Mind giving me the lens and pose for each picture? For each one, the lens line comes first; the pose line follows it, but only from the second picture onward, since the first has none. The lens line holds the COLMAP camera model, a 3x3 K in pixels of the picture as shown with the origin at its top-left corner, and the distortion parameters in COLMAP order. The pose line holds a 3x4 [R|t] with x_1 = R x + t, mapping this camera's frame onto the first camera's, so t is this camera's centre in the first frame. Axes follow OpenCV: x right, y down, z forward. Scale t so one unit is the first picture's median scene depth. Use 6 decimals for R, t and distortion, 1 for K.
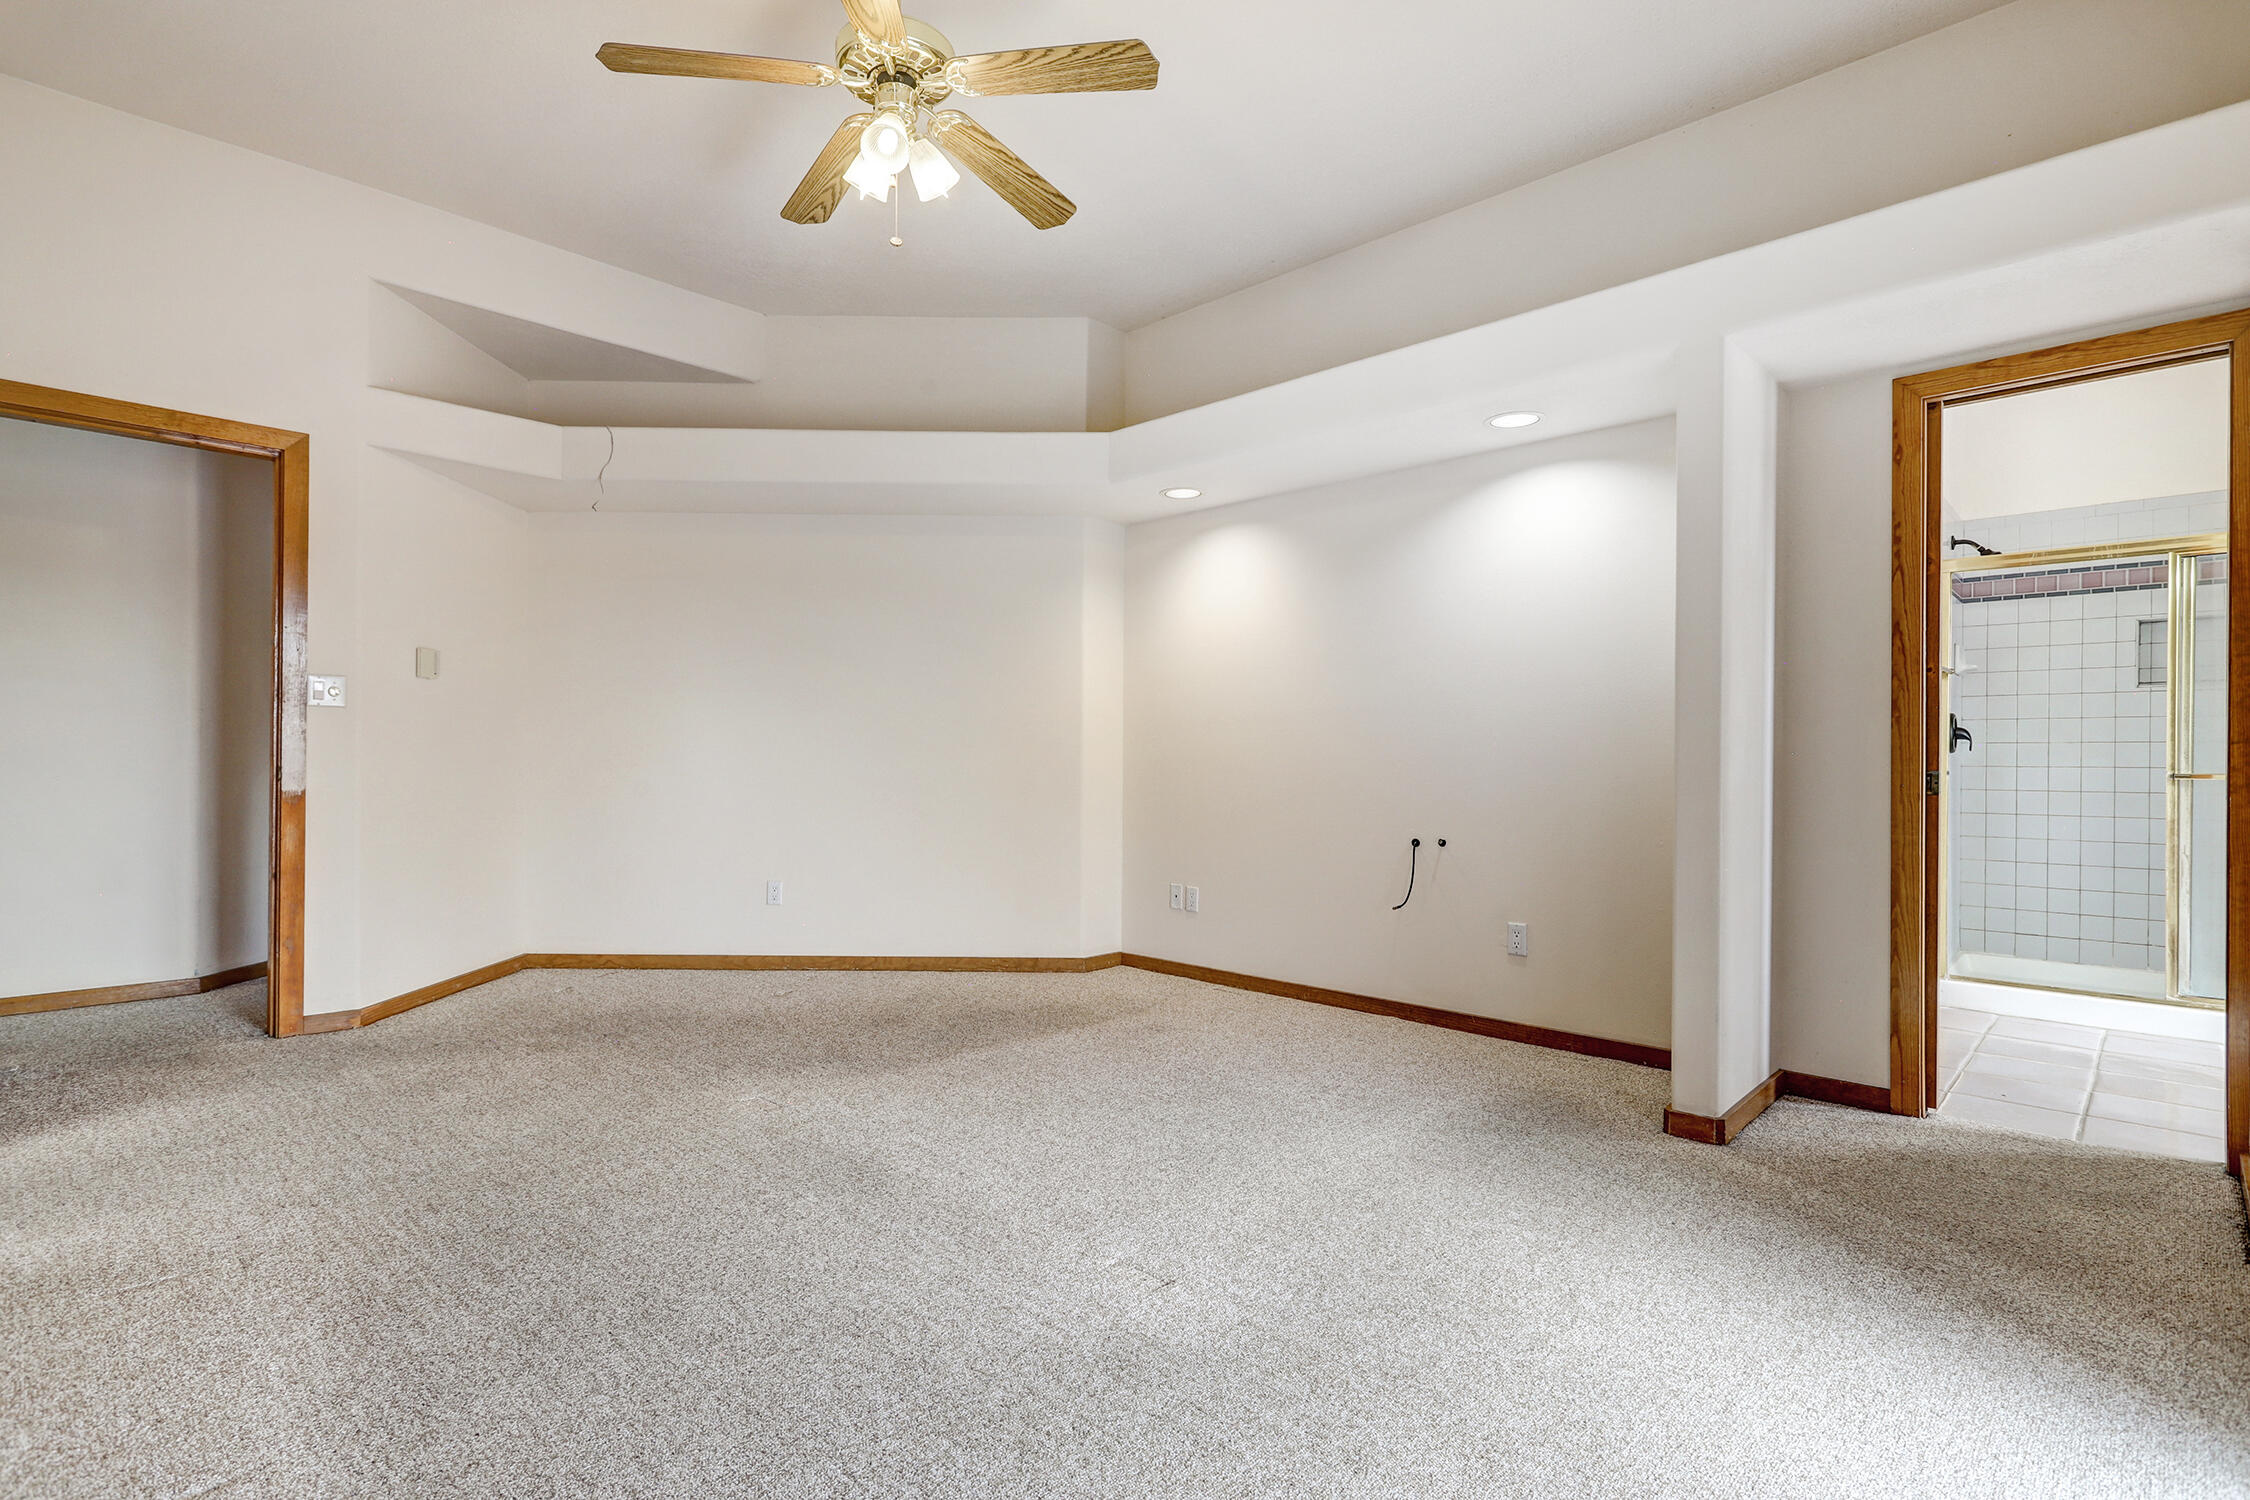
lens RADIAL K [[1063.7, 0, 1129.2], [0, 1063.7, 745.5], [0, 0, 1]] dist [-0.002680, 0.000335]
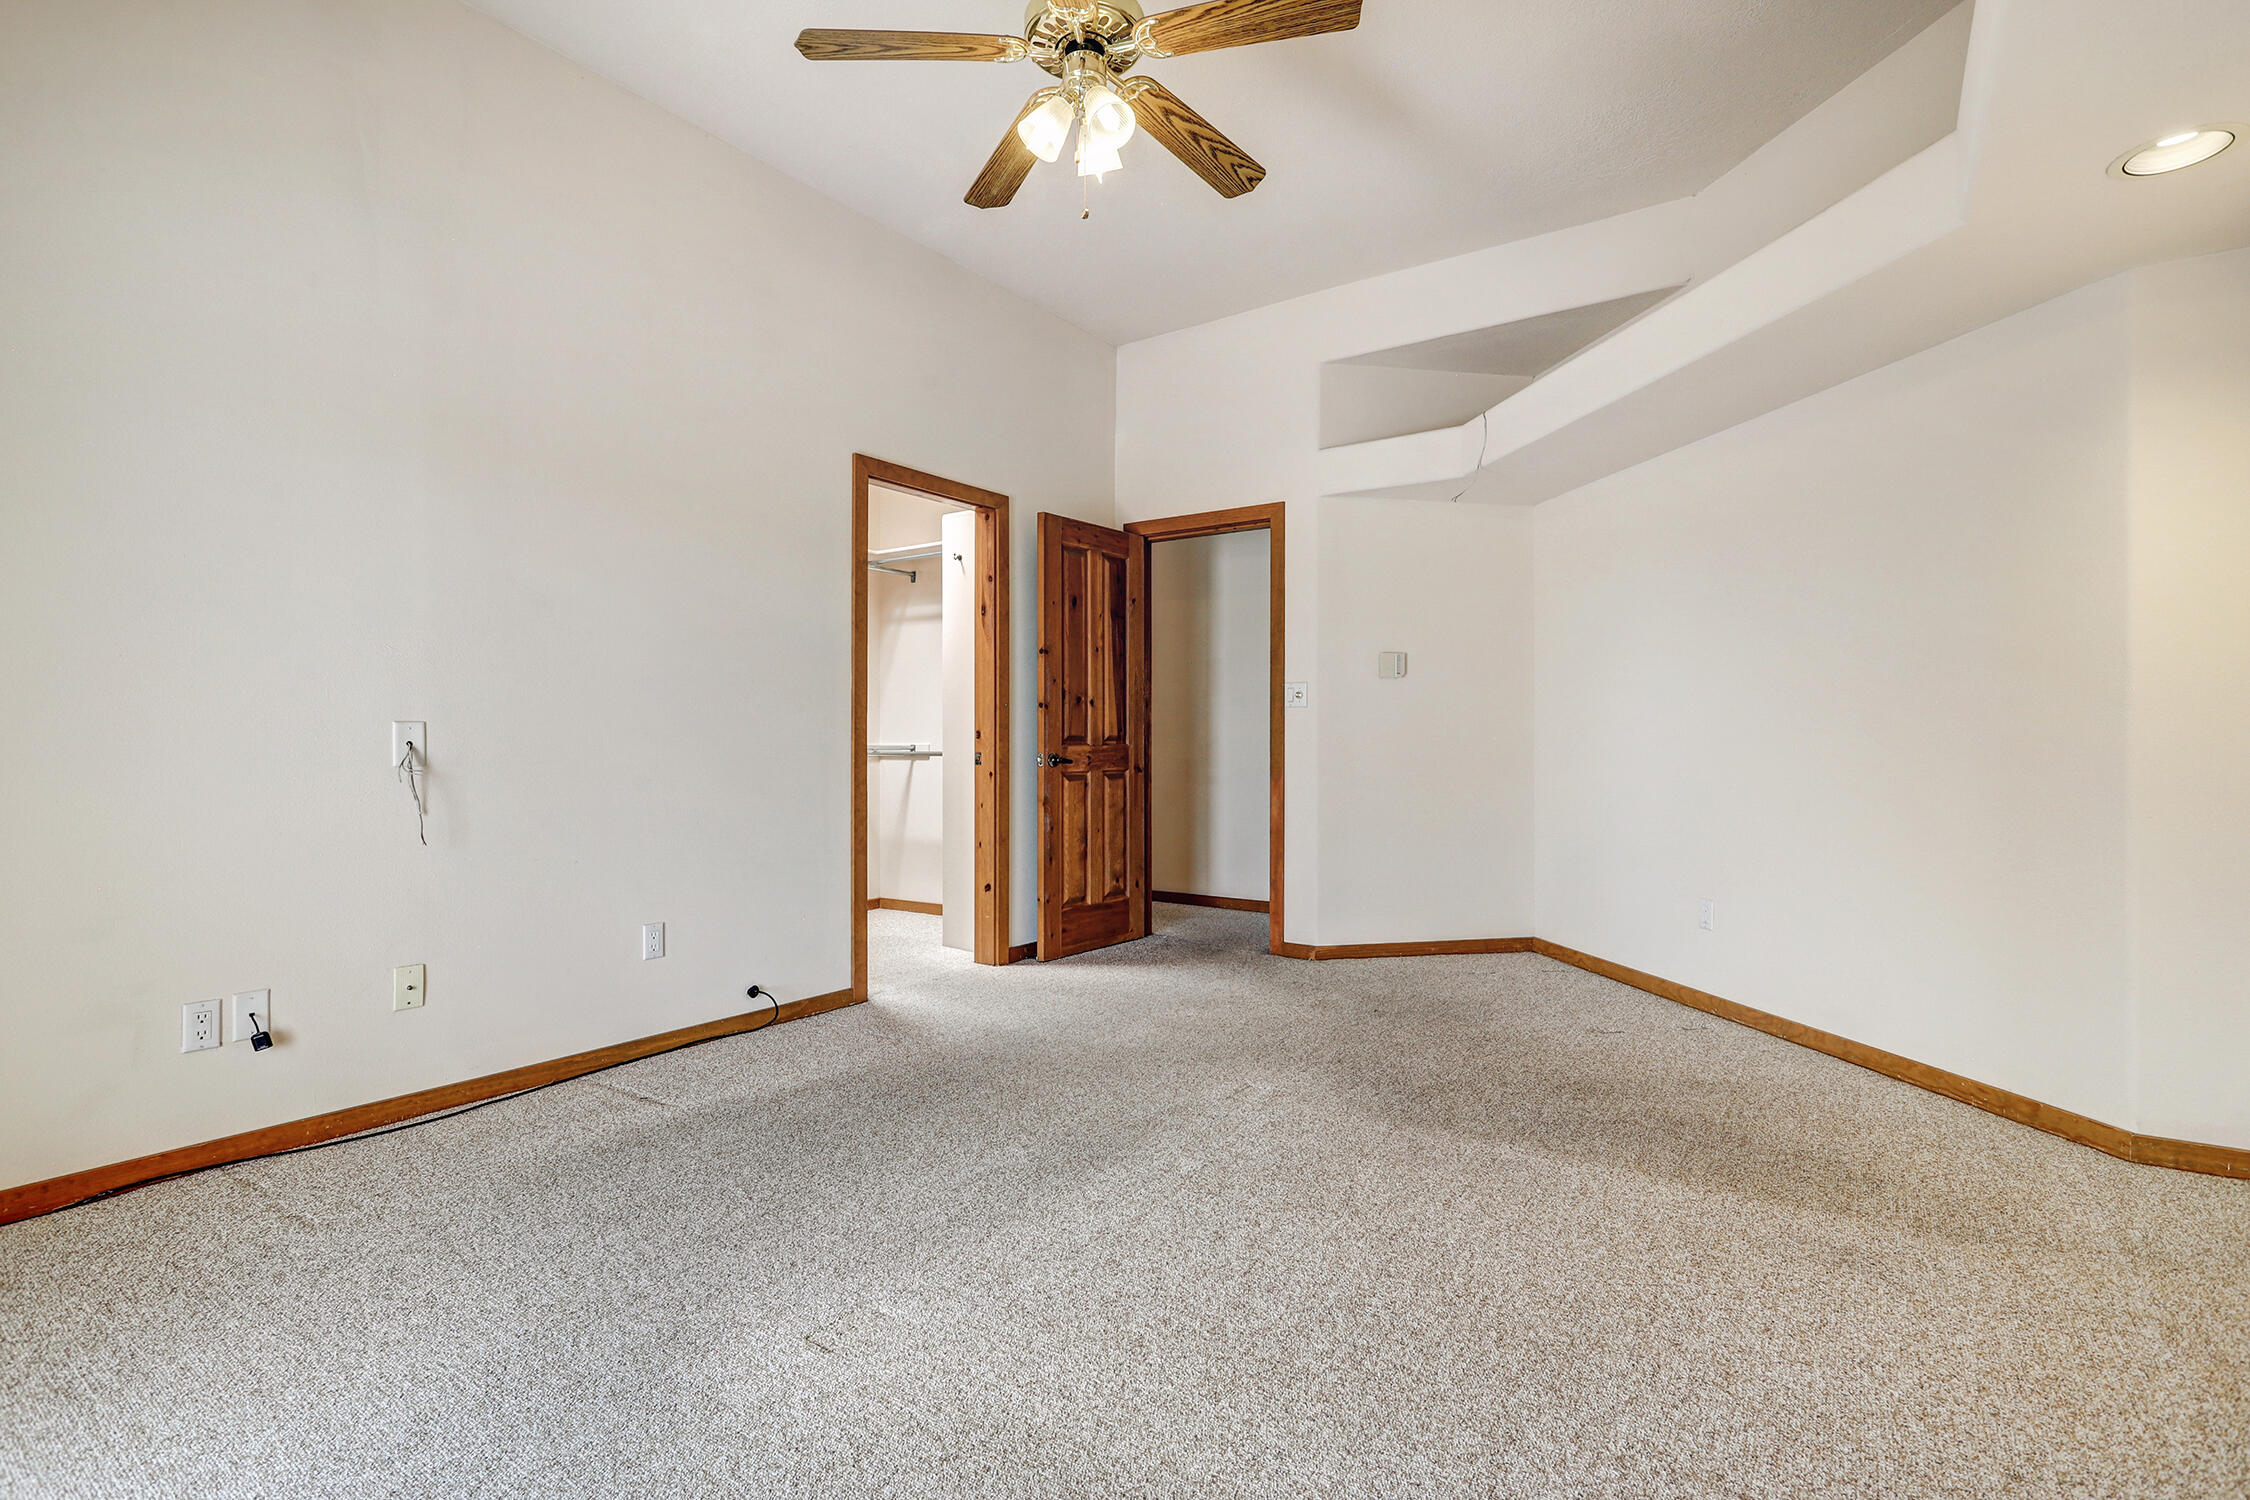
lens RADIAL K [[1063.7, 0, 1129.2], [0, 1063.7, 745.5], [0, 0, 1]] dist [-0.002680, 0.000335]
pose [[0.167128, -0.003740, -0.985928, 0.577134], [0.017089, 0.999854, -0.000896, 0.008502], [0.985787, -0.016699, 0.167168, 0.674703]]
